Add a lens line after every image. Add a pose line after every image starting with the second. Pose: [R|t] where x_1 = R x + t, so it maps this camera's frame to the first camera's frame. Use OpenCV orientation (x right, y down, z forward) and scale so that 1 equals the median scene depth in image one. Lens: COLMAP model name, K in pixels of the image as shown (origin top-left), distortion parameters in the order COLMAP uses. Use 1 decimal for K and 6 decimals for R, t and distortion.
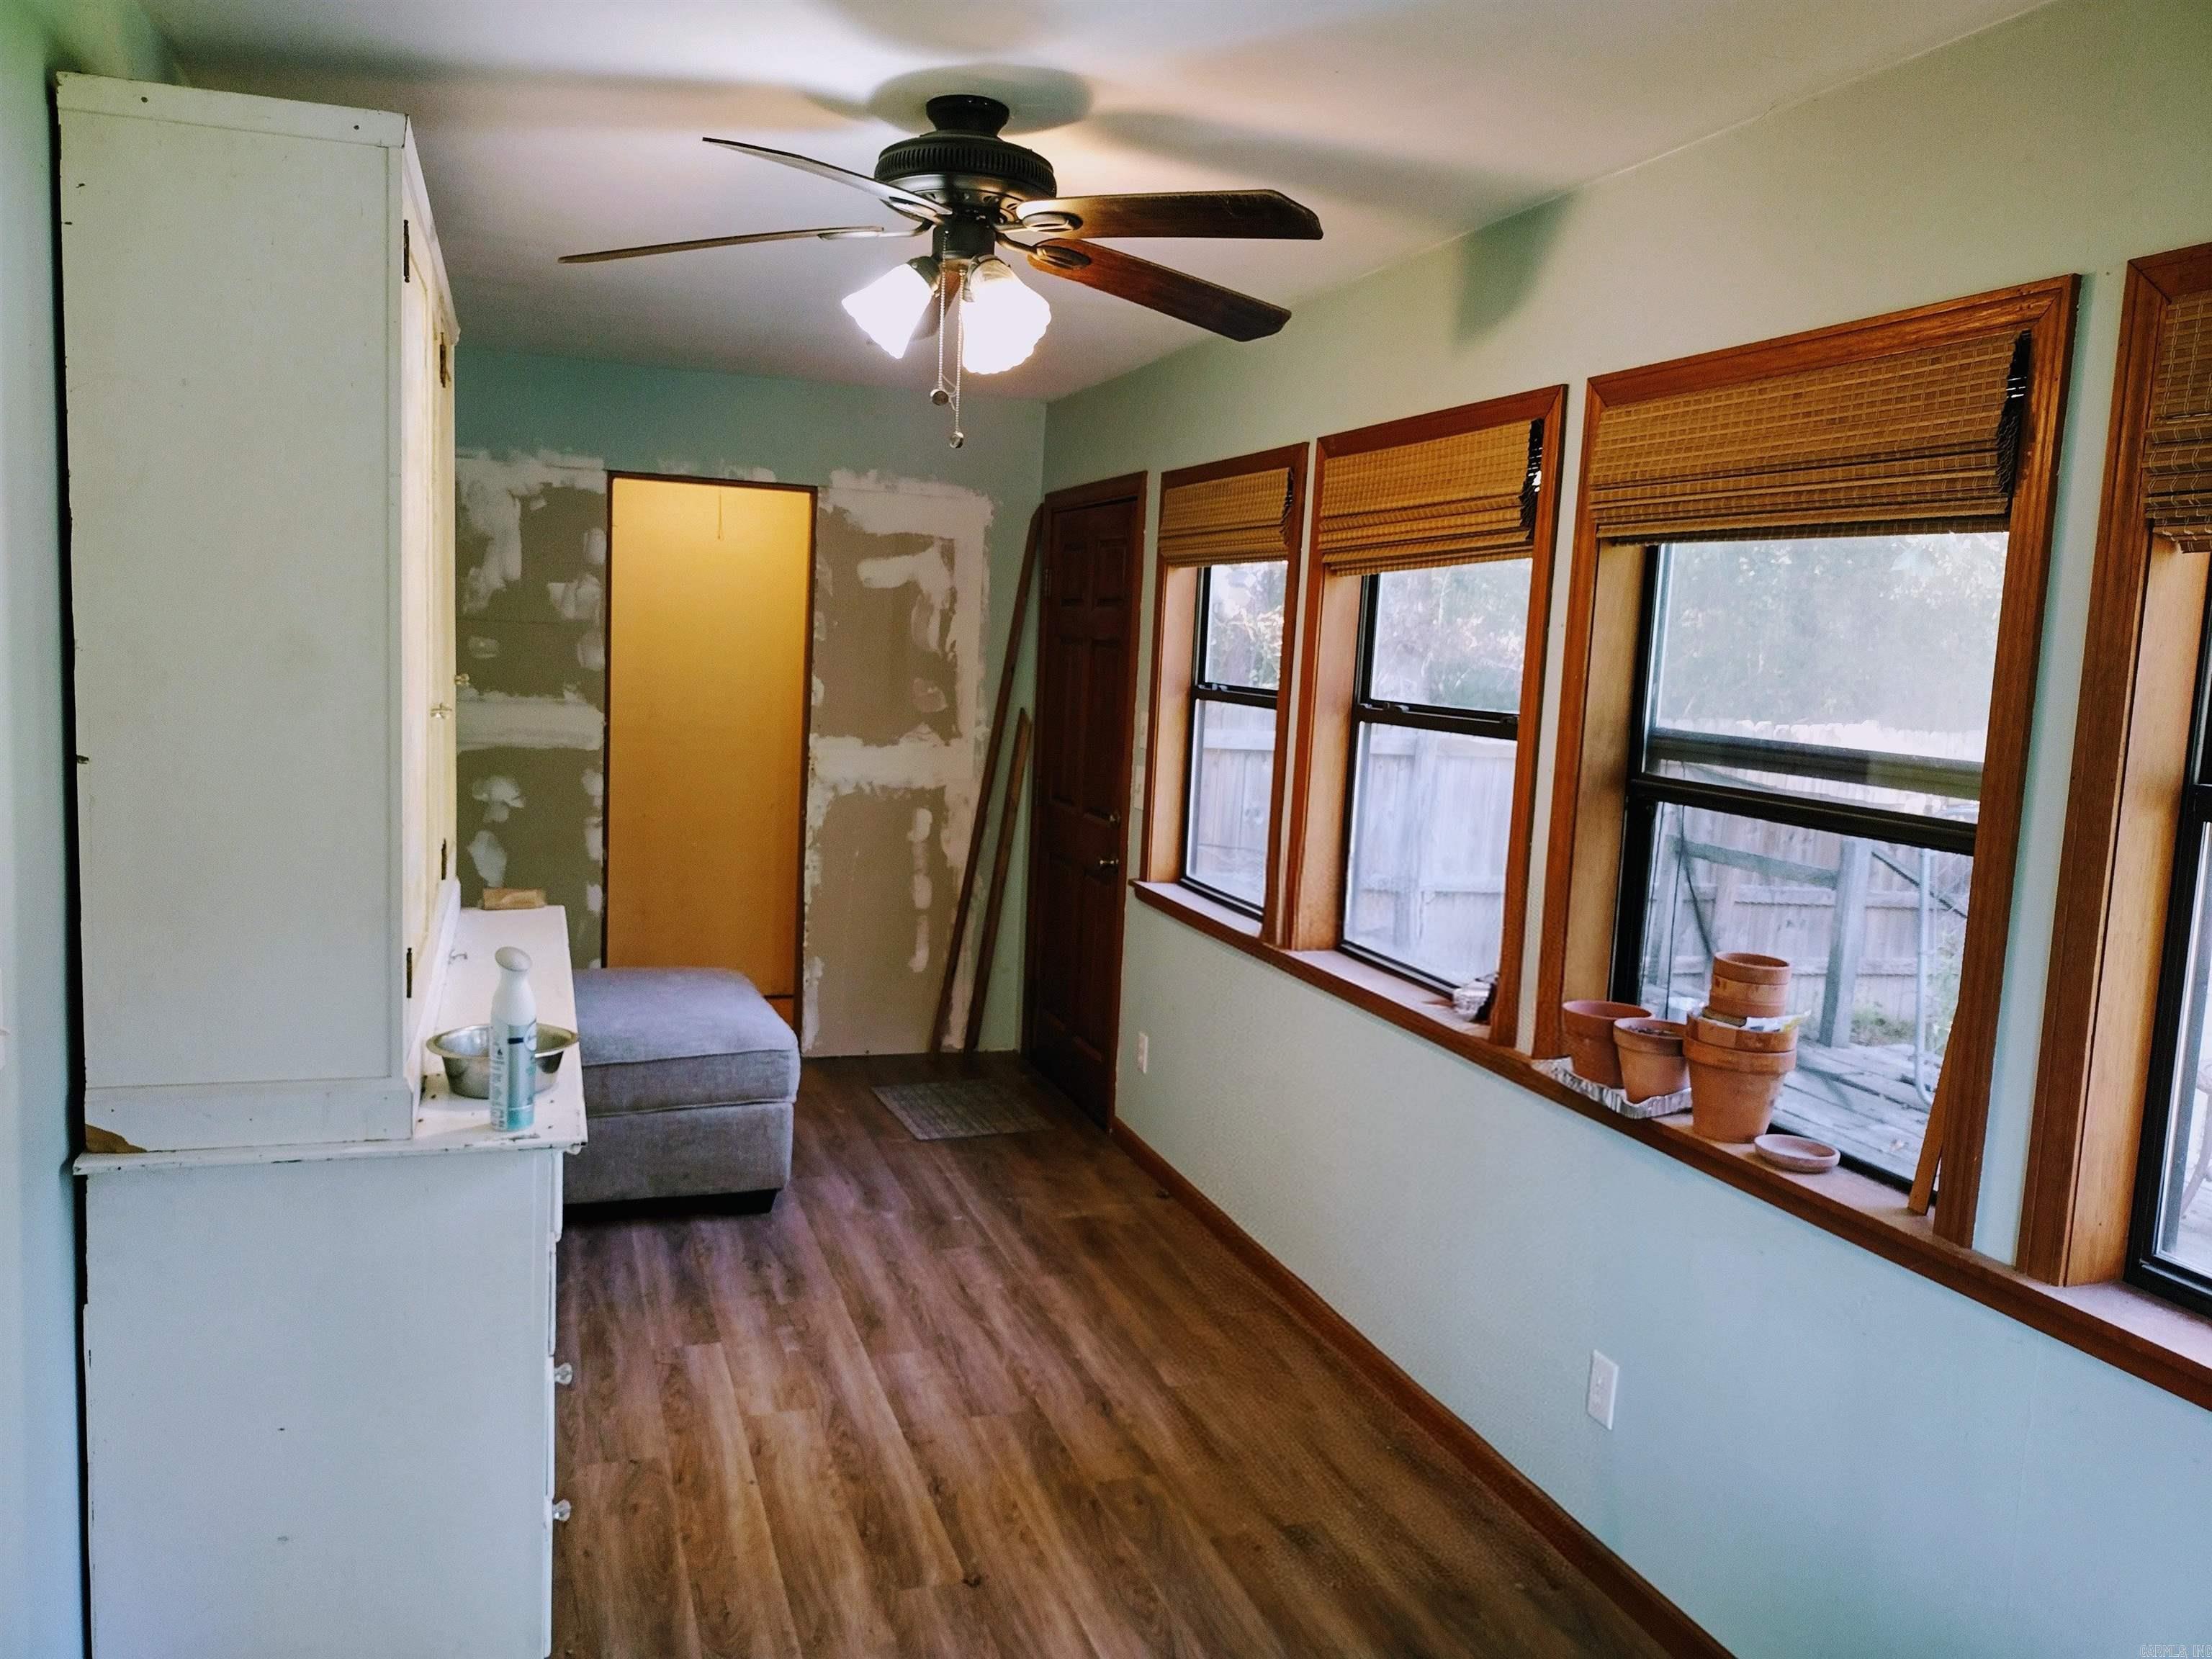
lens RADIAL K [[1635.0, 0, 1106.0], [0, 1635.0, 829.5], [0, 0, 1]] dist [0.004063, -0.000341]
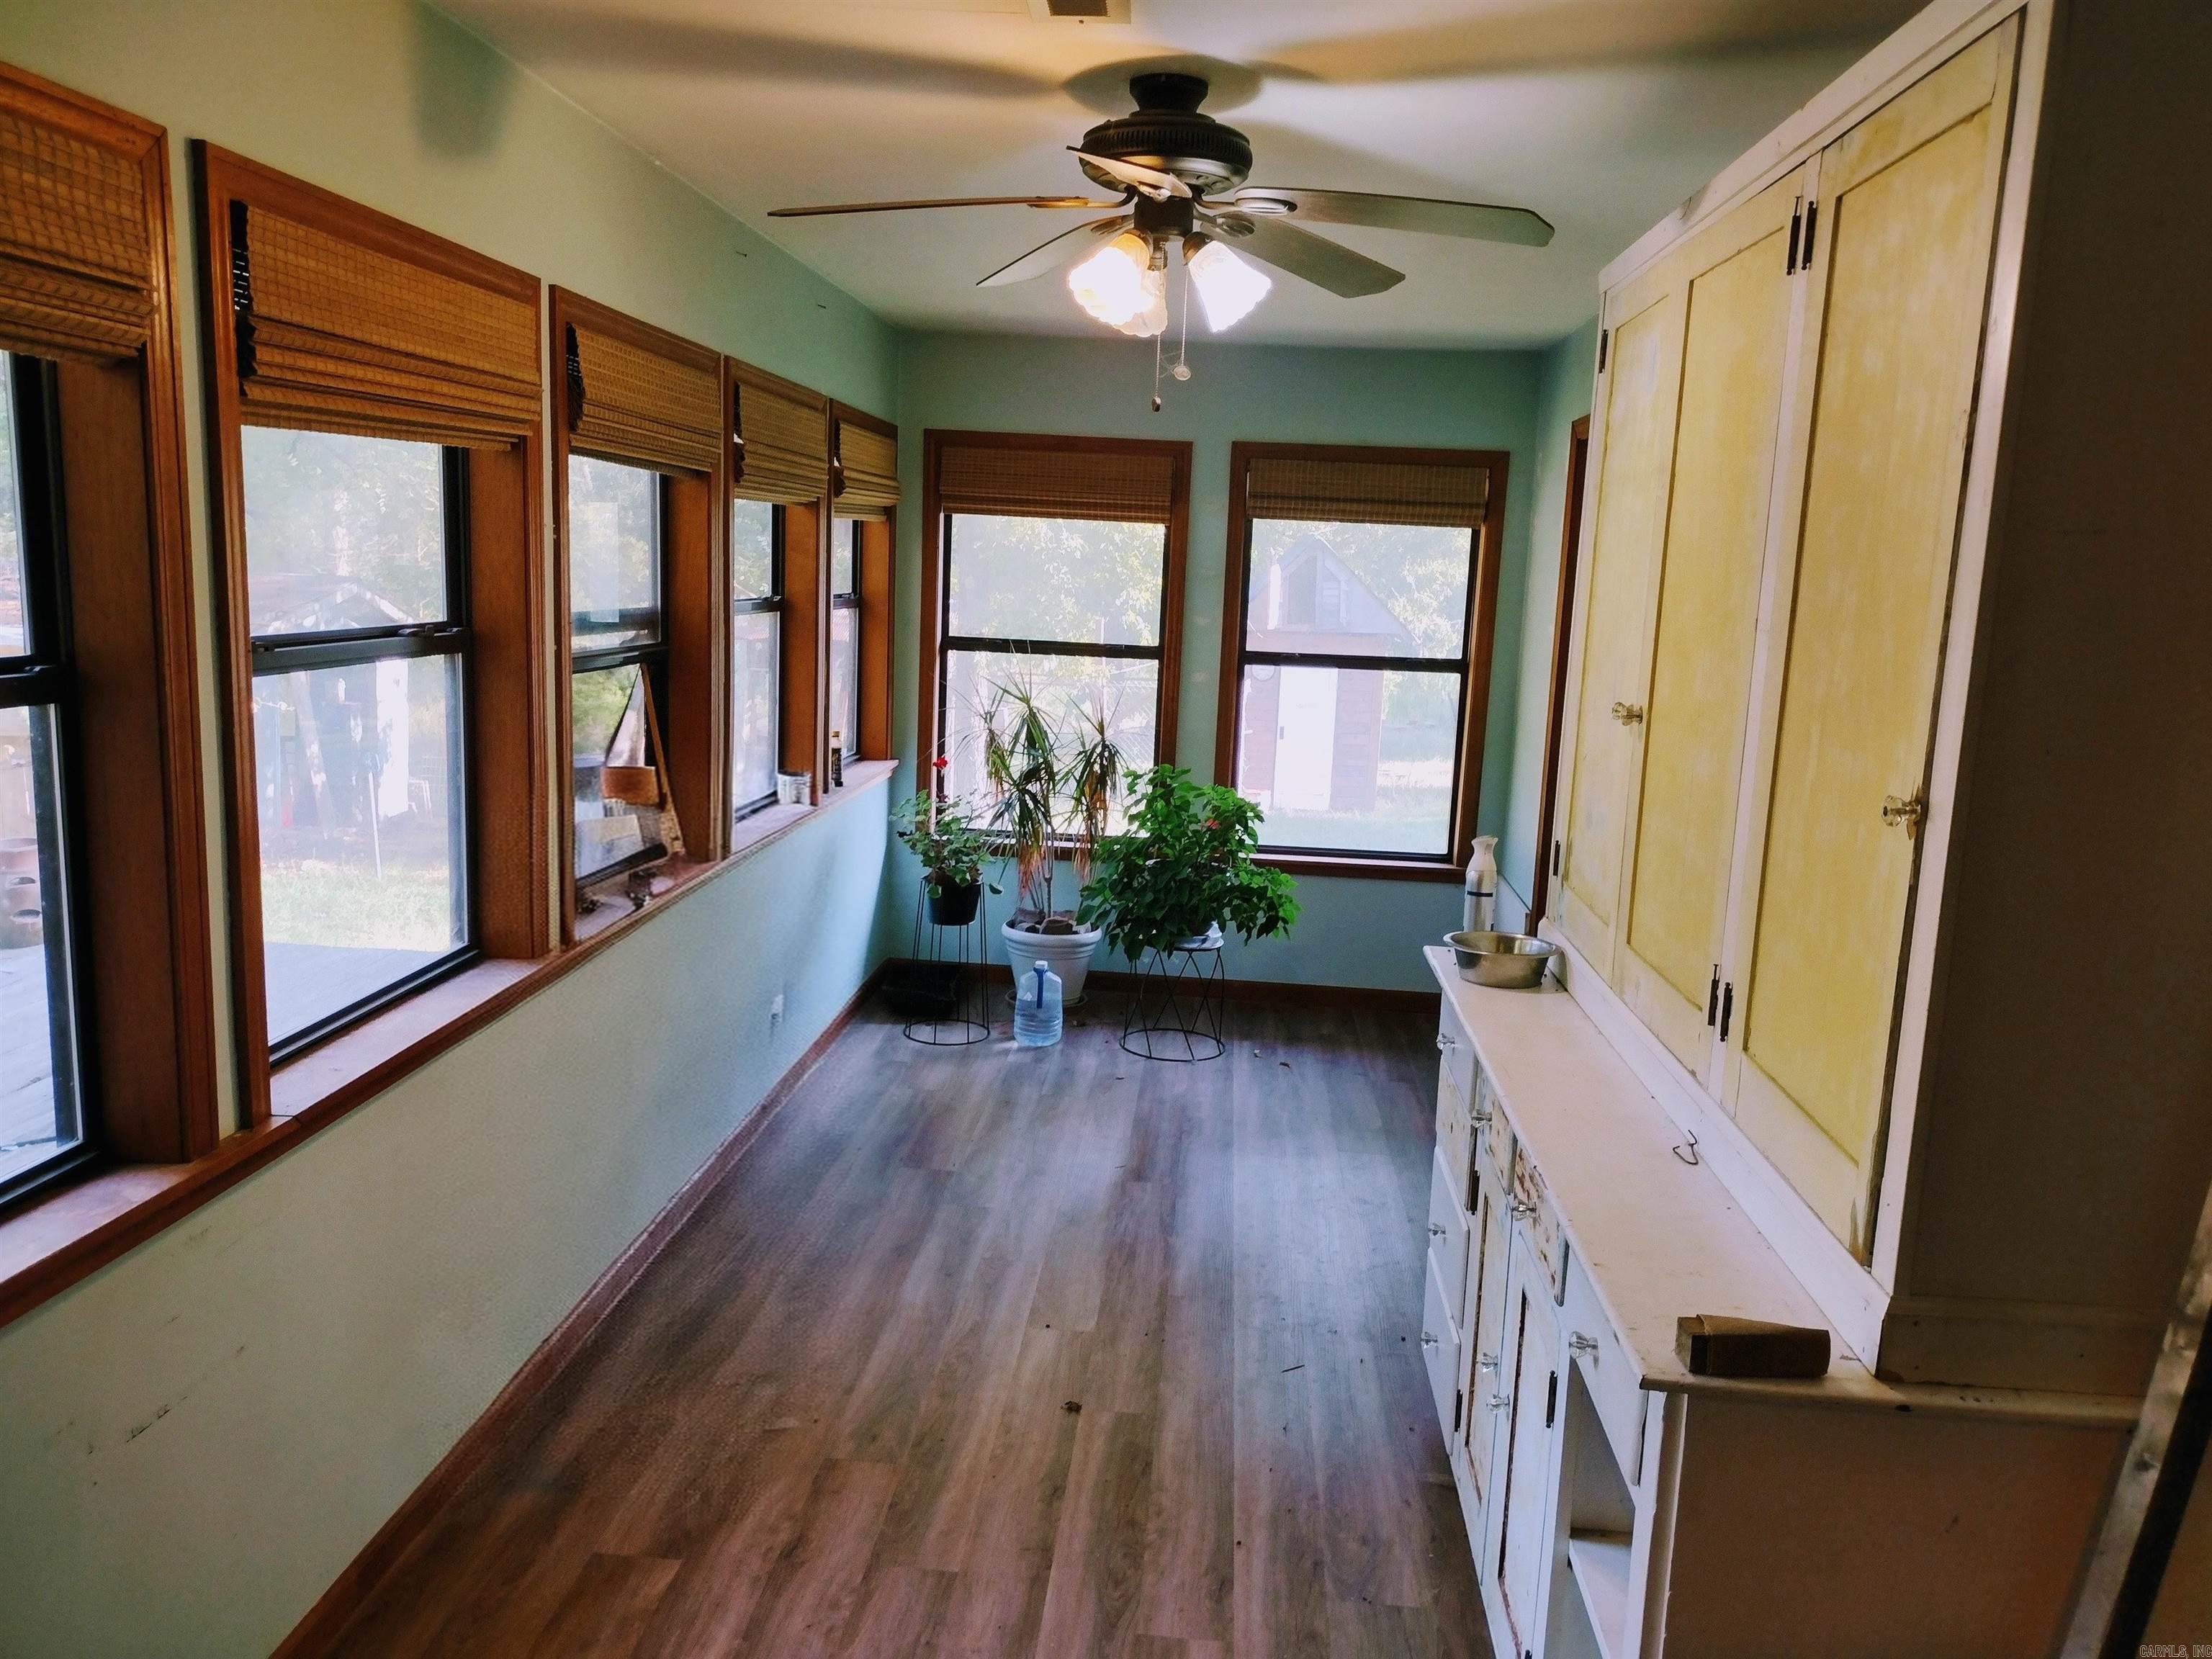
lens RADIAL K [[1635.0, 0, 1106.0], [0, 1635.0, 829.5], [0, 0, 1]] dist [0.004063, -0.000341]
pose [[-0.913075, -0.146980, 0.380383, -0.408911], [-0.036775, 0.958664, 0.282153, -0.221019], [-0.406130, 0.243639, -0.880737, 1.625969]]
